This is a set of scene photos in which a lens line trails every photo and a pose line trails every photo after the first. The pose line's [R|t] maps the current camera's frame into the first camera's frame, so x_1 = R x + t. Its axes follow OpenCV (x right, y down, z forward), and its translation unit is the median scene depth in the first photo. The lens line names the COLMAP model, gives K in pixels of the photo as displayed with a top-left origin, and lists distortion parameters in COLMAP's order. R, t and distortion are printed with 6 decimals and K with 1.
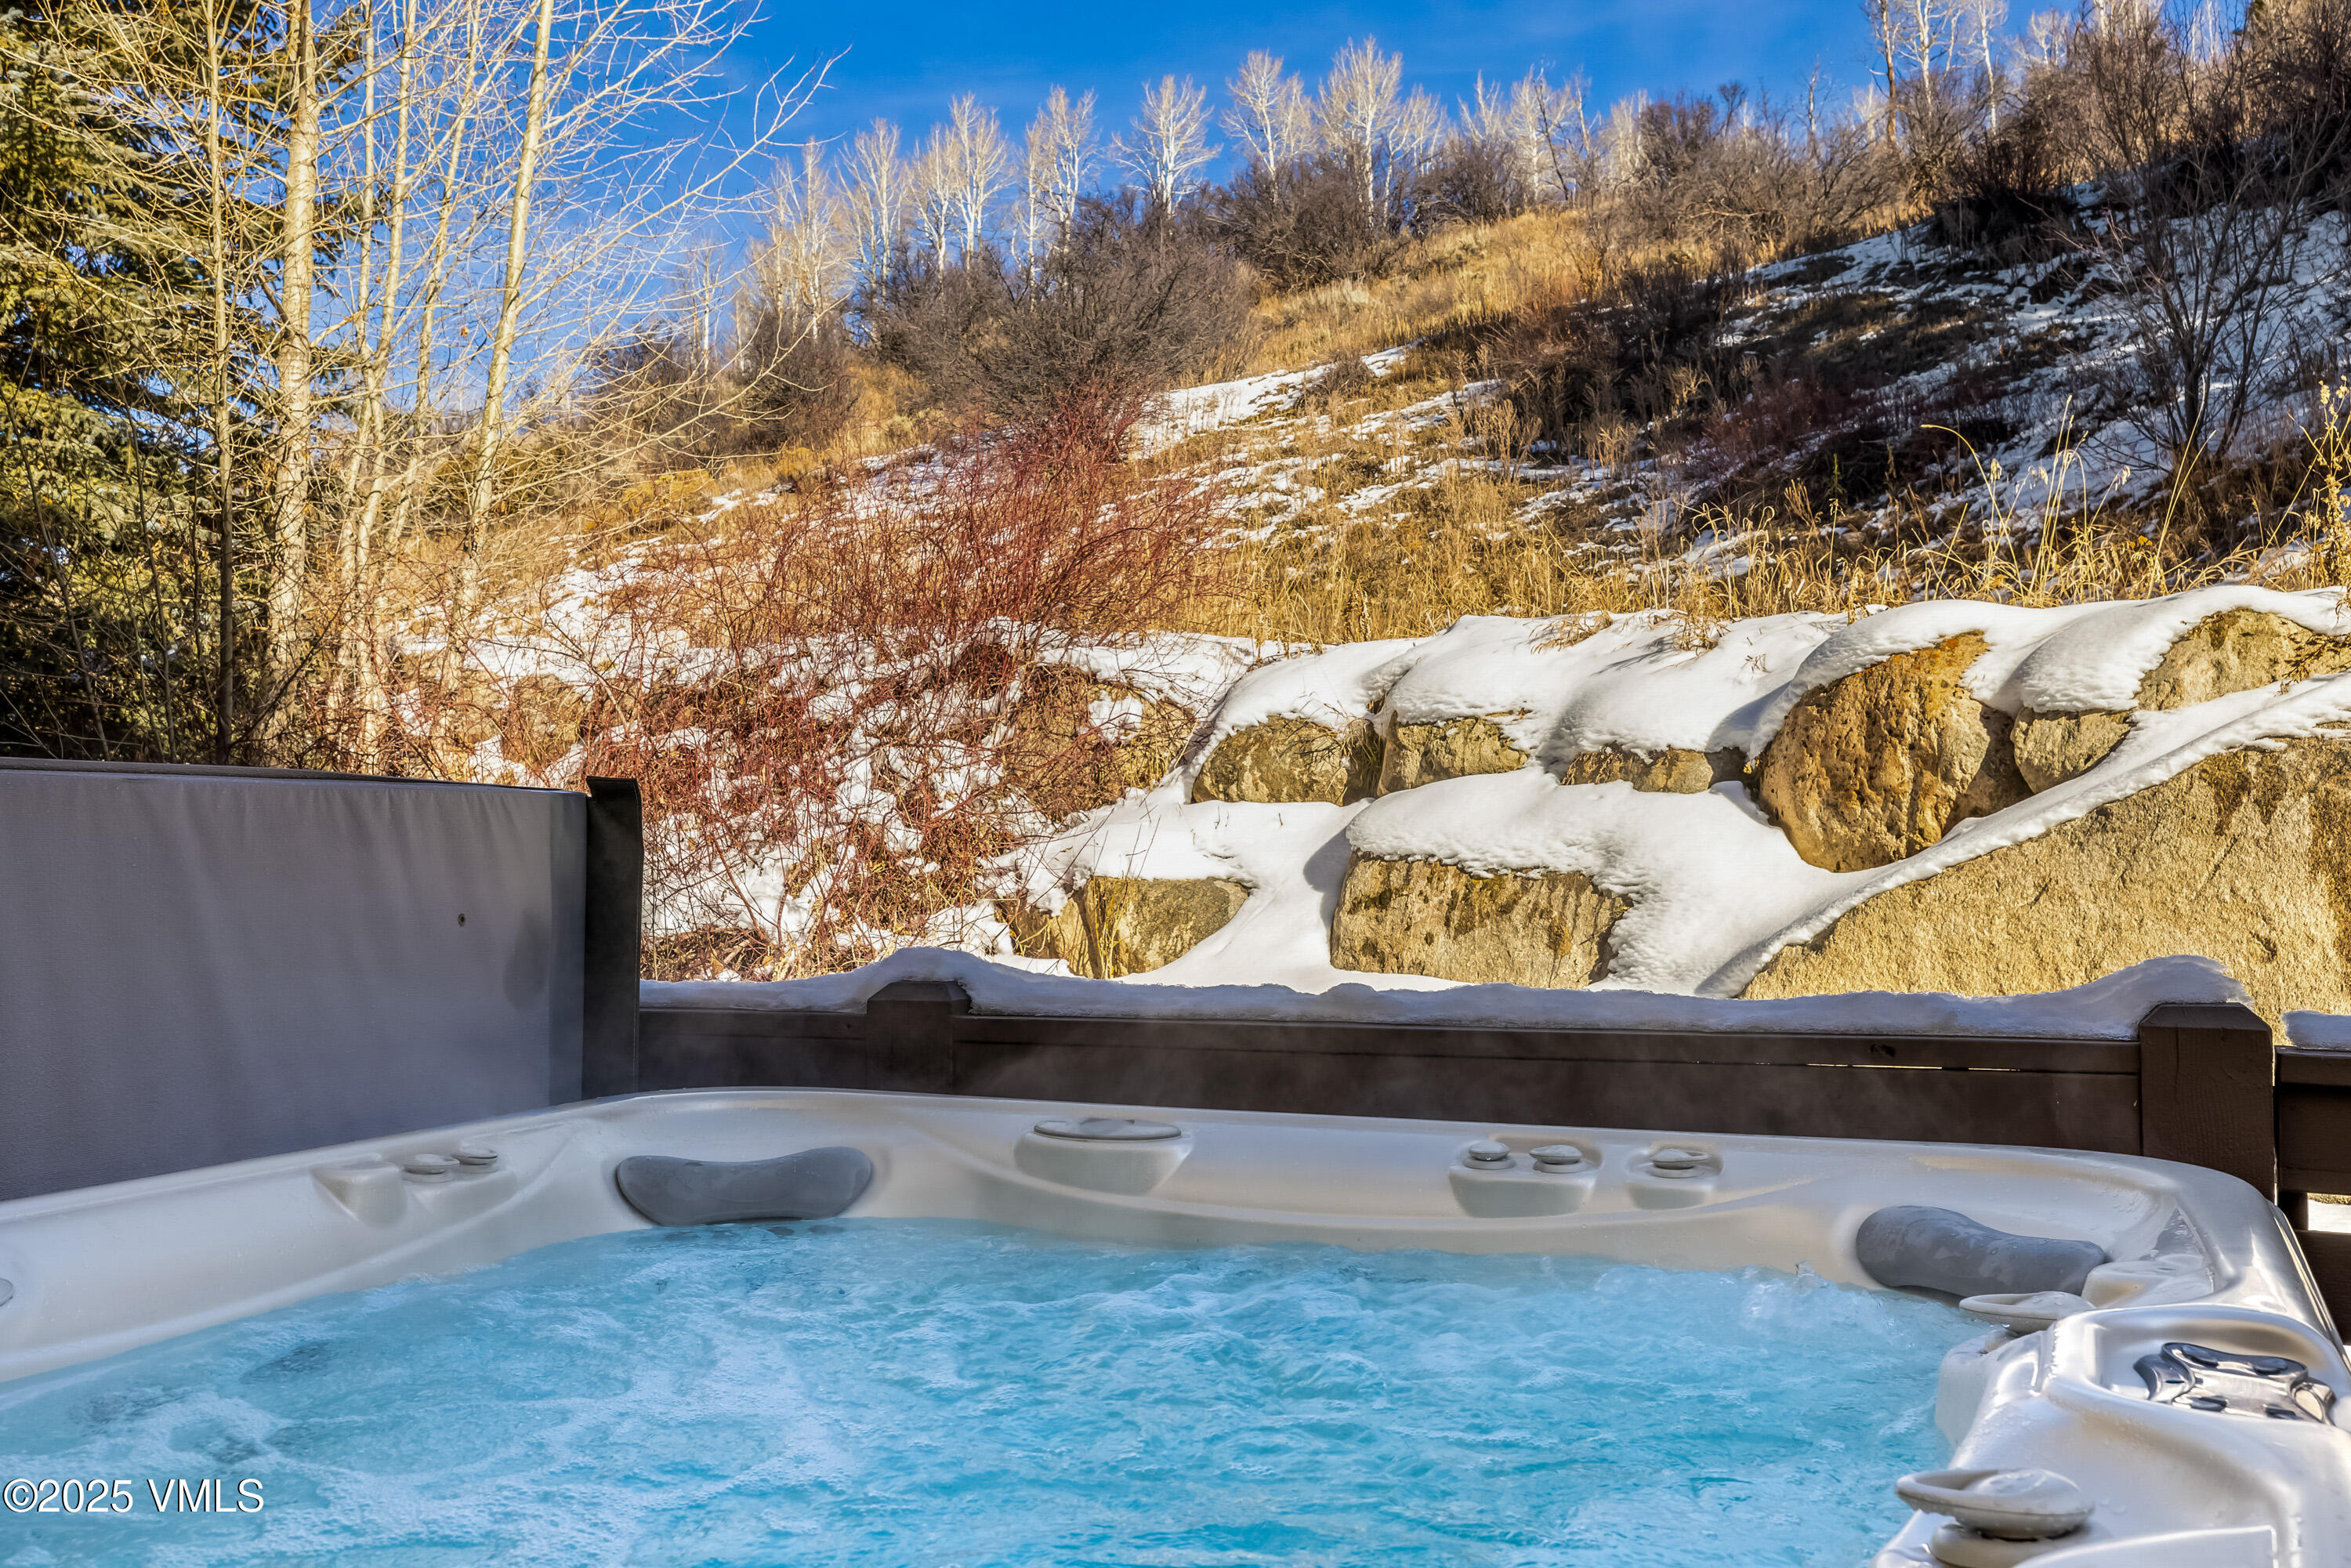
lens RADIAL K [[2290.7, 0, 1175.5], [0, 2290.7, 786.6], [0, 0, 1]] dist [0.003876, 0.000000]
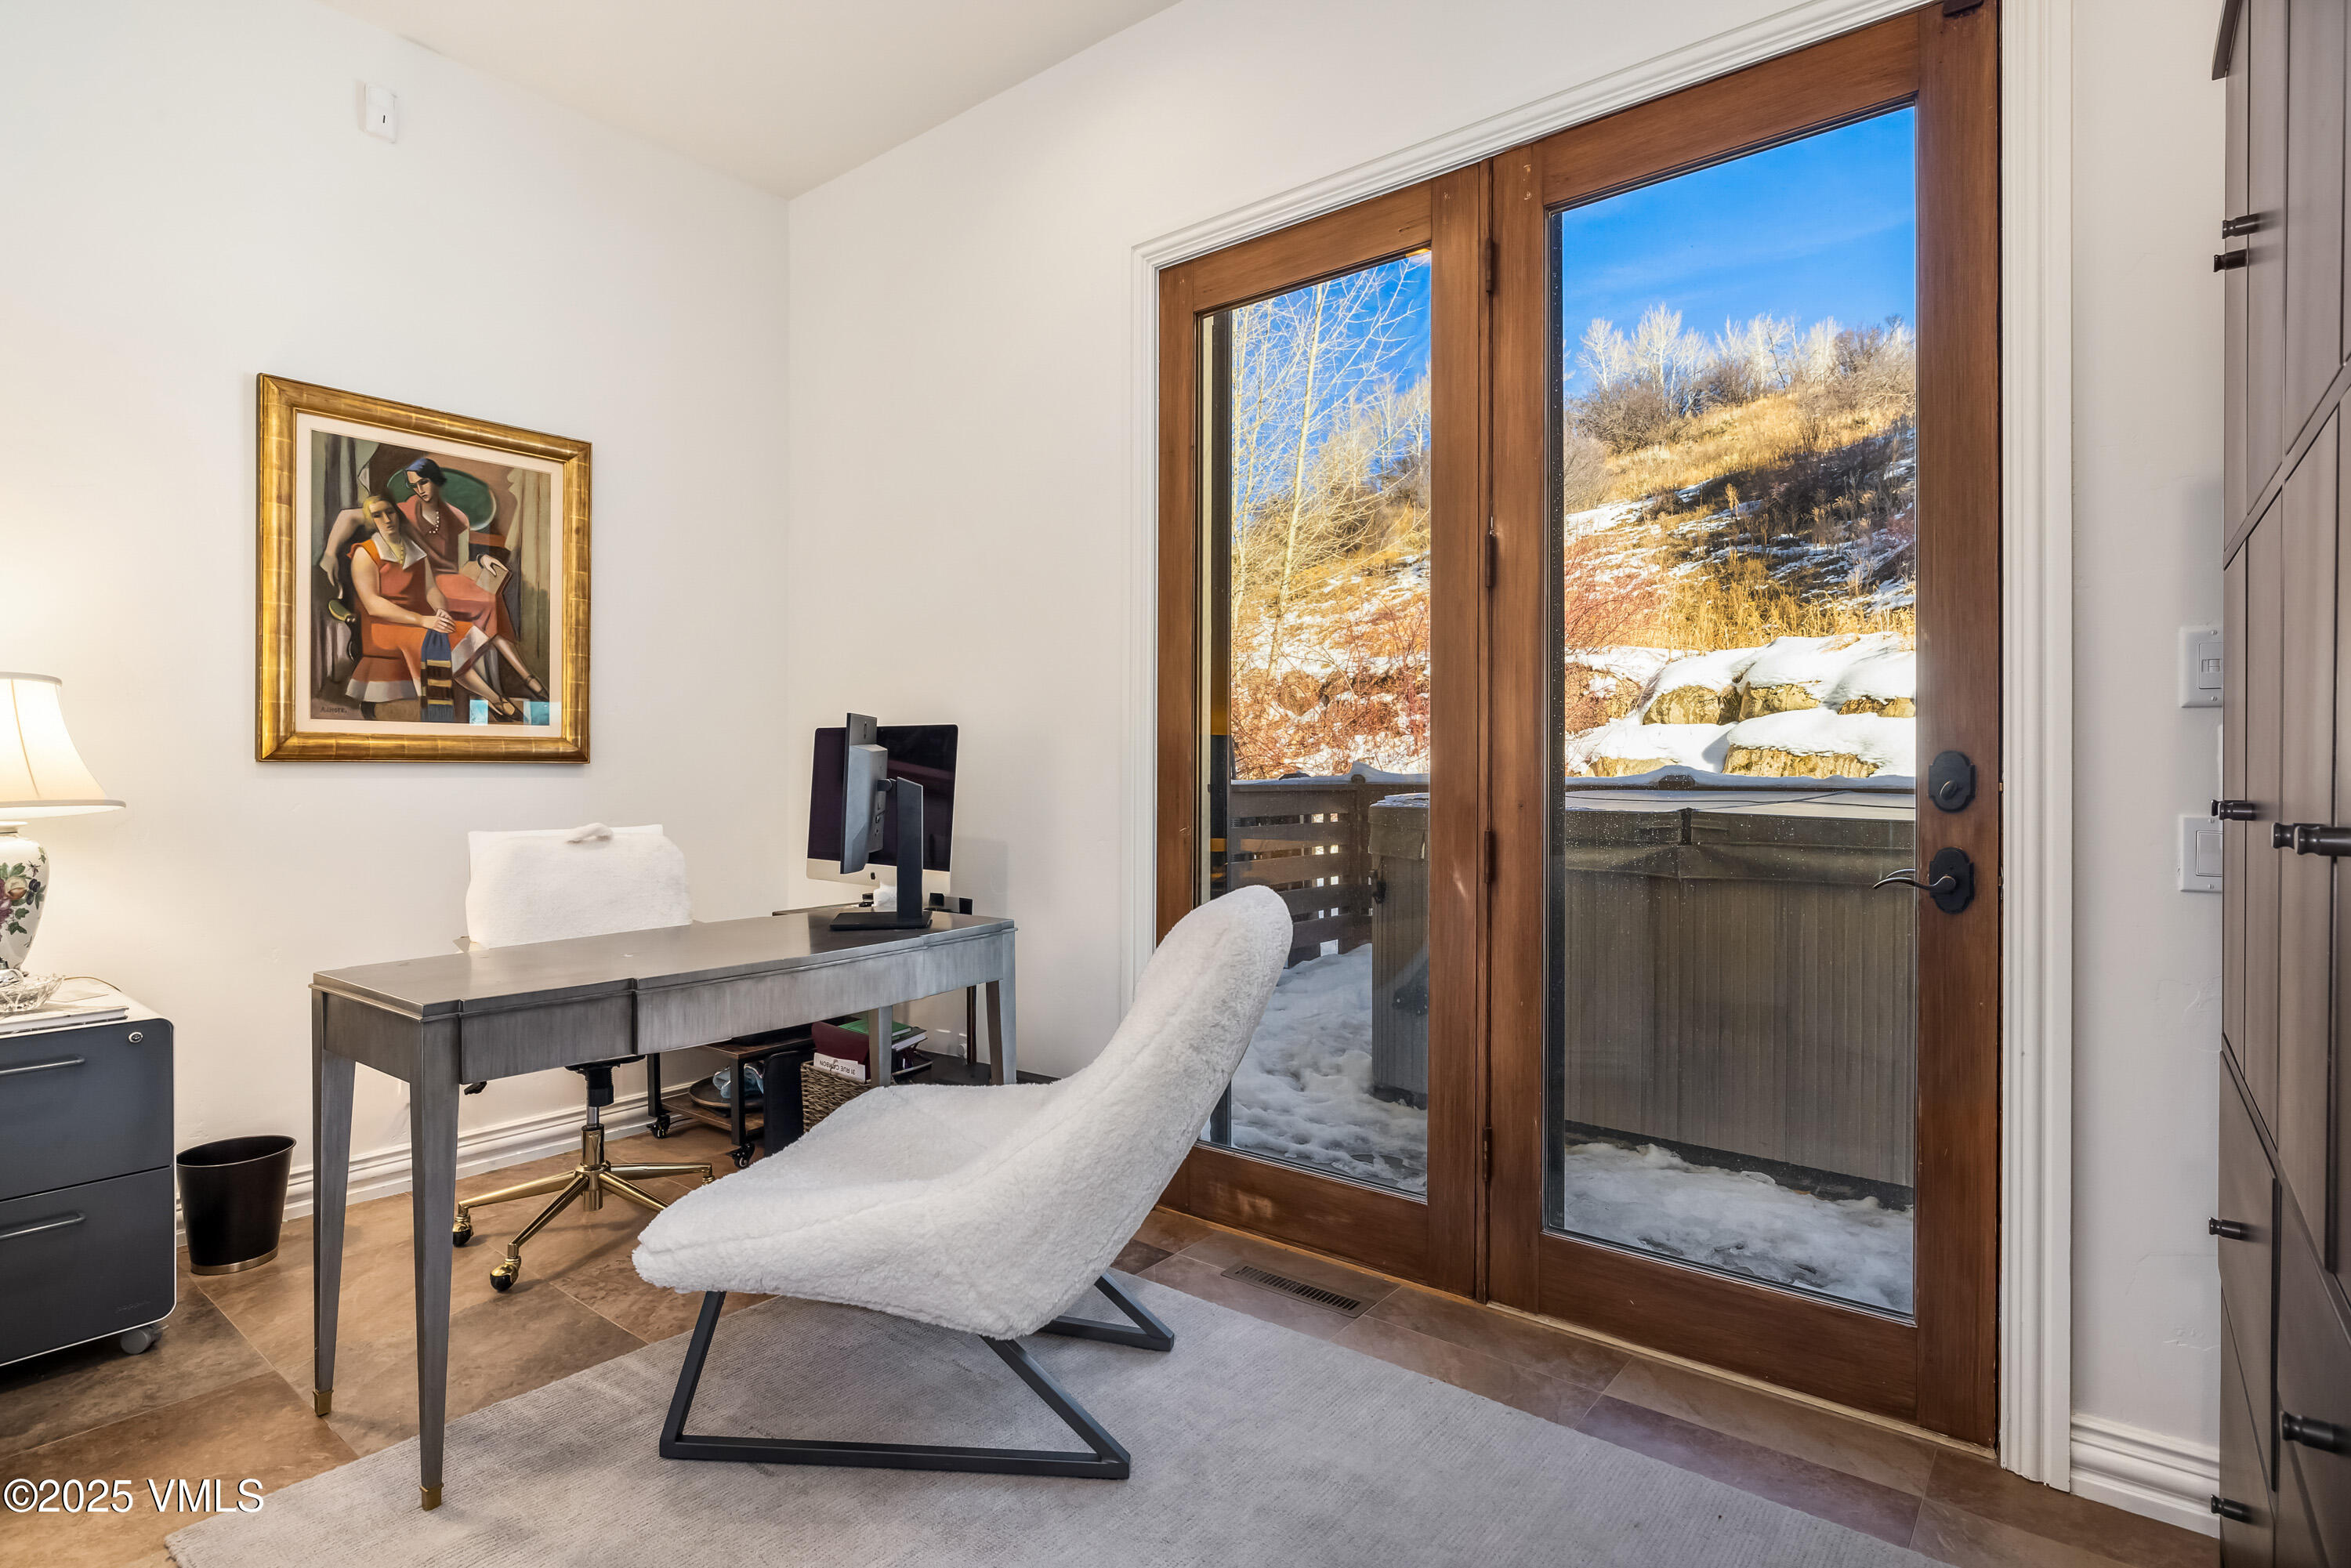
lens RADIAL K [[1191.4, 0, 1172.7], [0, 1191.4, 772.1], [0, 0, 1]] dist [-0.001340, -0.000181]
pose [[0.956556, 0.005355, -0.291500, -0.044128], [0.006822, 0.999146, 0.040741, 0.001364], [0.291469, -0.040960, 0.955703, -0.114240]]
